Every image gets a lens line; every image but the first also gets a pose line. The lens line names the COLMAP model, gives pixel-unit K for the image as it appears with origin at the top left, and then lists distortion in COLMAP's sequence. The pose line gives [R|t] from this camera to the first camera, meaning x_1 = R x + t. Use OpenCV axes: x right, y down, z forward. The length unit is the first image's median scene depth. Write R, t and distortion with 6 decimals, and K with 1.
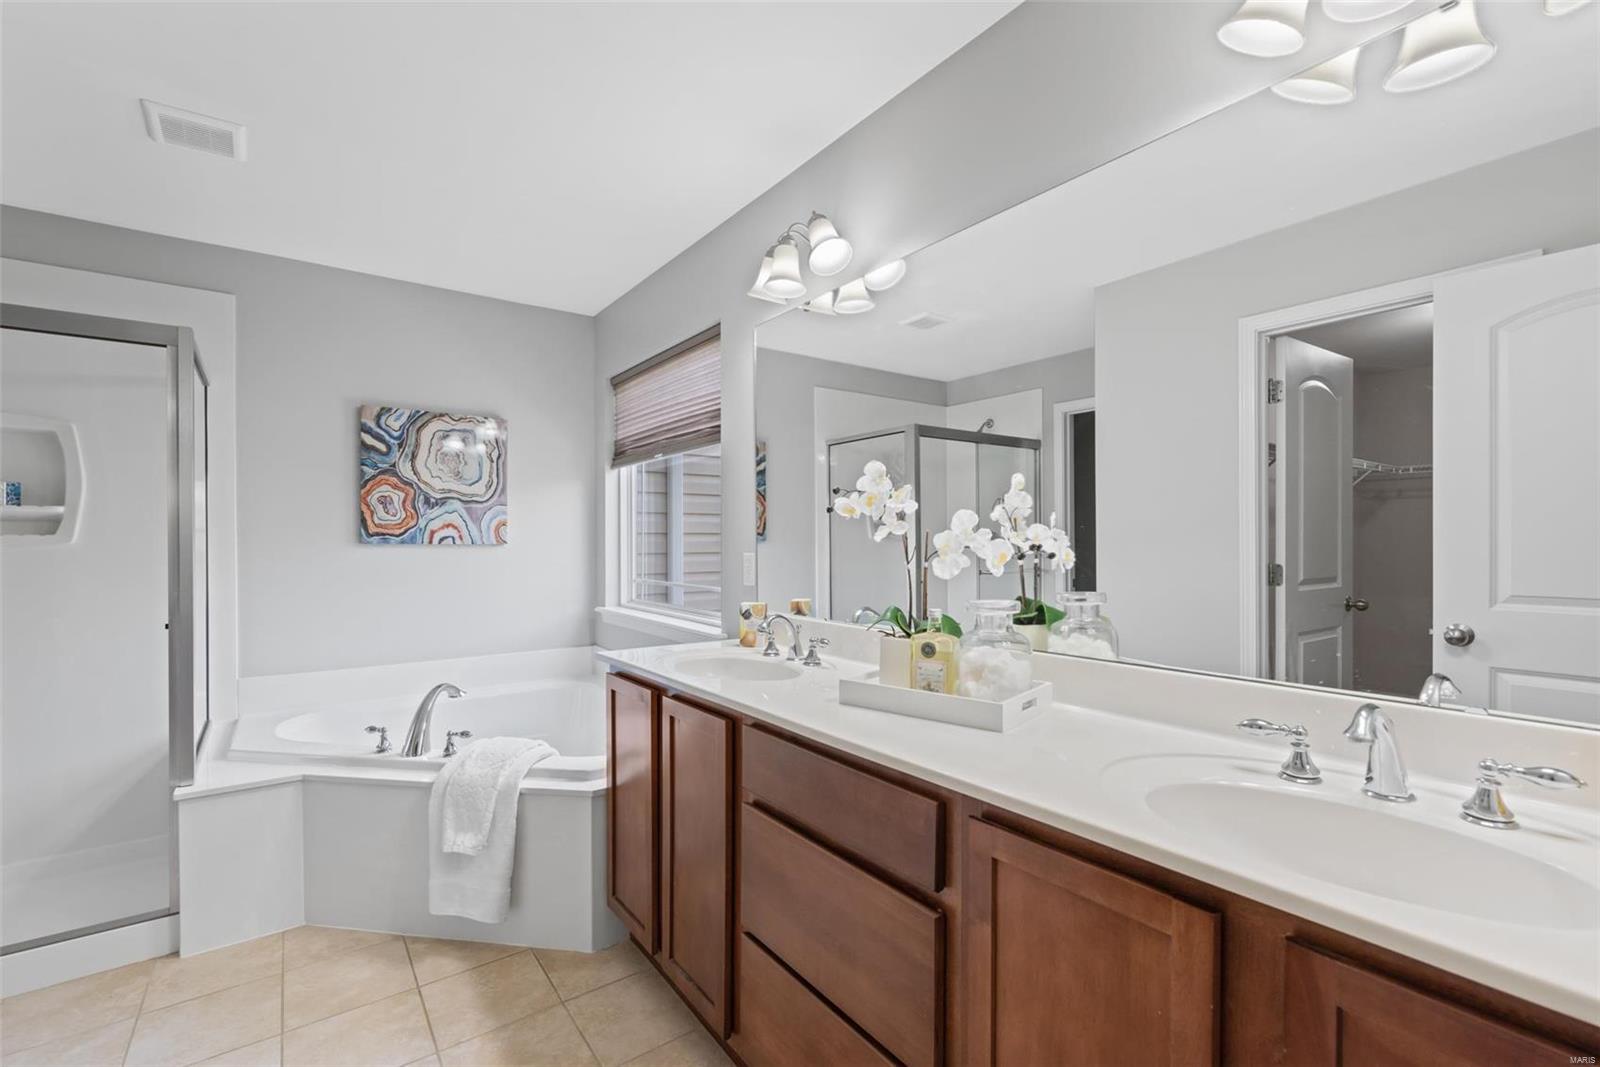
lens RADIAL K [[695.8, 0, 795.1], [0, 695.8, 530.9], [0, 0, 1]] dist [0.000354, -0.000053]
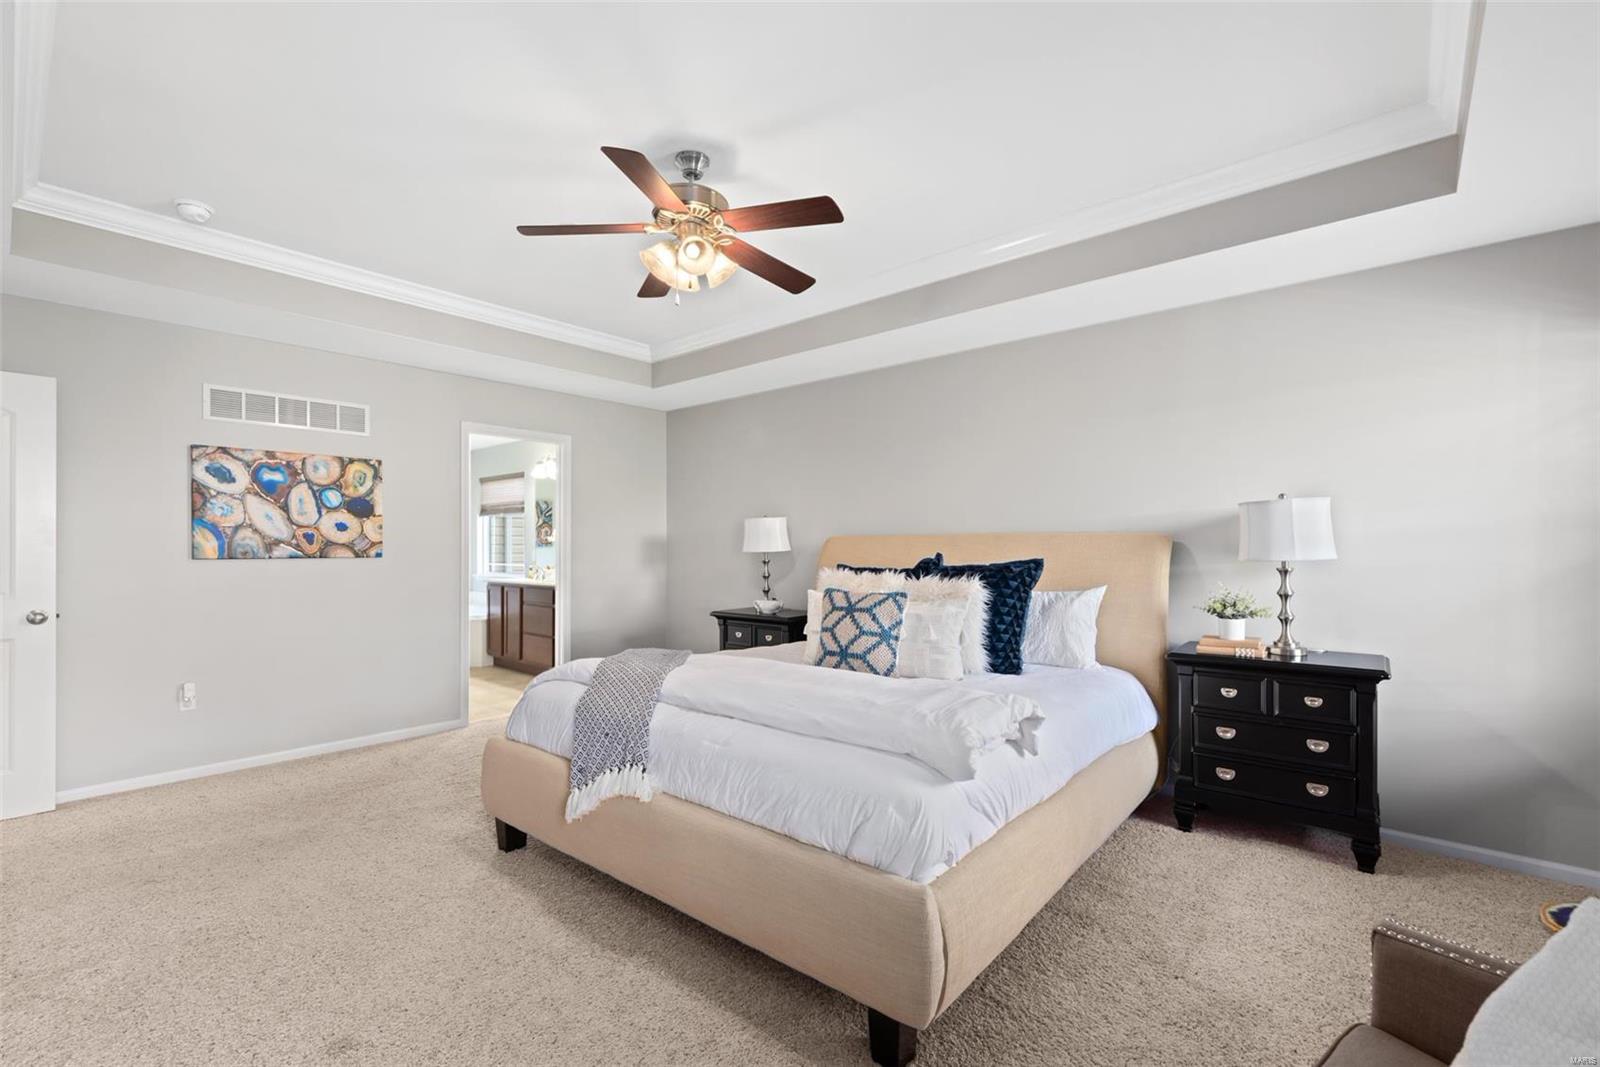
lens RADIAL K [[695.8, 0, 795.1], [0, 695.8, 530.9], [0, 0, 1]] dist [0.000354, -0.000053]
pose [[0.976297, -0.001710, 0.216430, 0.307072], [0.004581, 0.999908, -0.012763, -0.007952], [-0.216388, 0.013452, 0.976215, -1.743001]]
